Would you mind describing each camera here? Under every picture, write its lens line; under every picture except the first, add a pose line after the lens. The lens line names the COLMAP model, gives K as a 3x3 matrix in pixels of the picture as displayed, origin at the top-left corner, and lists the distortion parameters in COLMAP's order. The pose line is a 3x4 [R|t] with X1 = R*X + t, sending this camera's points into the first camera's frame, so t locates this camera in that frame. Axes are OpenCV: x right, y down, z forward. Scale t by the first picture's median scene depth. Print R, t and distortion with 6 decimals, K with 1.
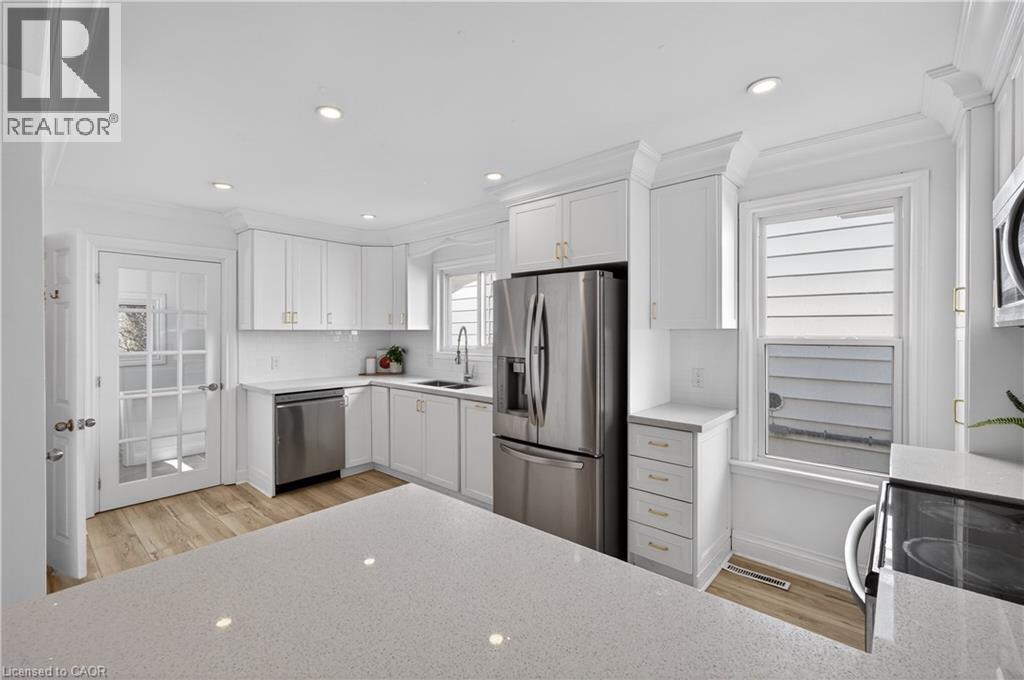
lens RADIAL K [[444.1, 0, 513.3], [0, 444.1, 331.9], [0, 0, 1]] dist [0.002861, 0.001337]
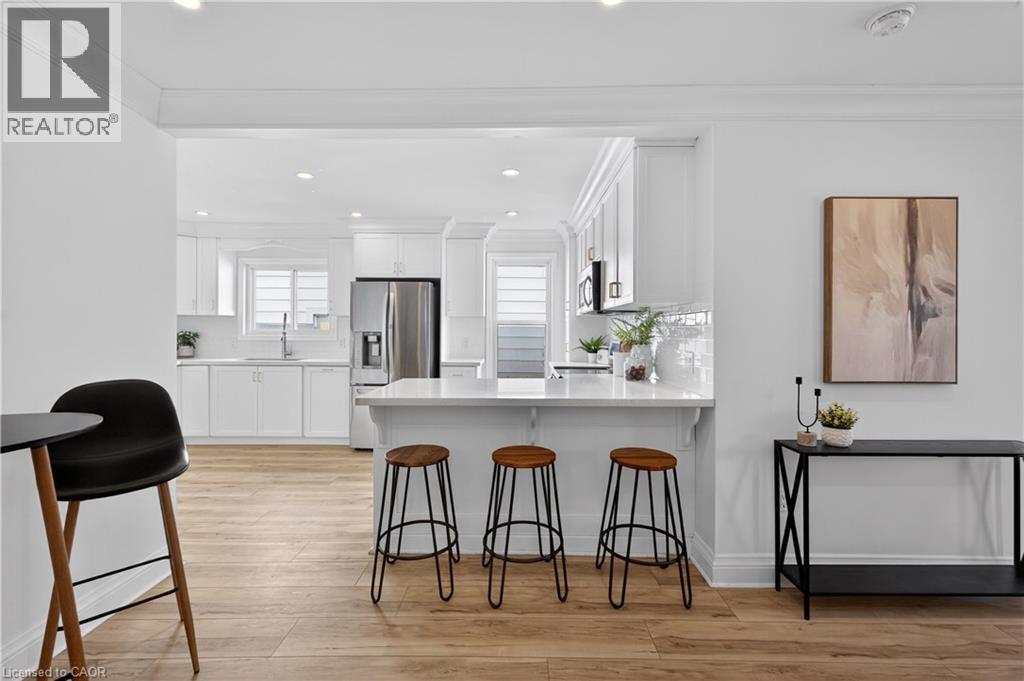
lens RADIAL K [[440.1, 0, 523.4], [0, 440.1, 329.7], [0, 0, 1]] dist [0.007669, 0.000865]
pose [[0.749129, 0.003296, 0.662416, -0.451288], [-0.003147, 0.999994, -0.001417, 0.035821], [-0.662417, -0.001023, 0.749134, -0.384030]]
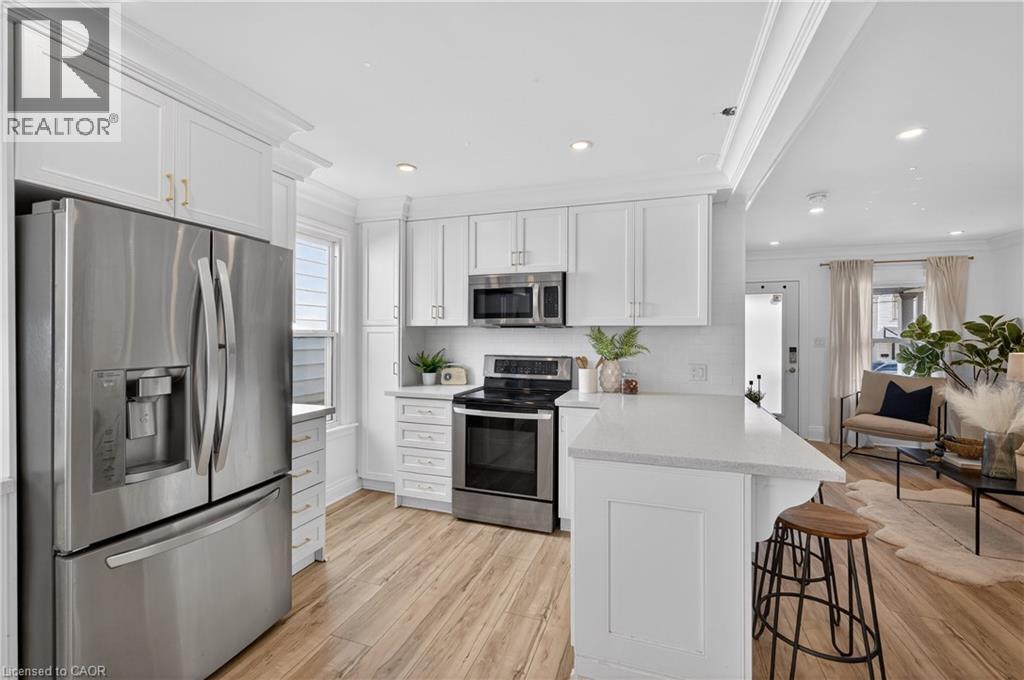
lens RADIAL K [[444.1, 0, 511.6], [0, 444.1, 332.0], [0, 0, 1]] dist [0.002861, 0.001337]
pose [[-0.392703, 0.001562, 0.919664, -0.467260], [0.000036, 0.999999, -0.001683, 0.011527], [-0.919666, -0.000628, -0.392702, 0.589355]]
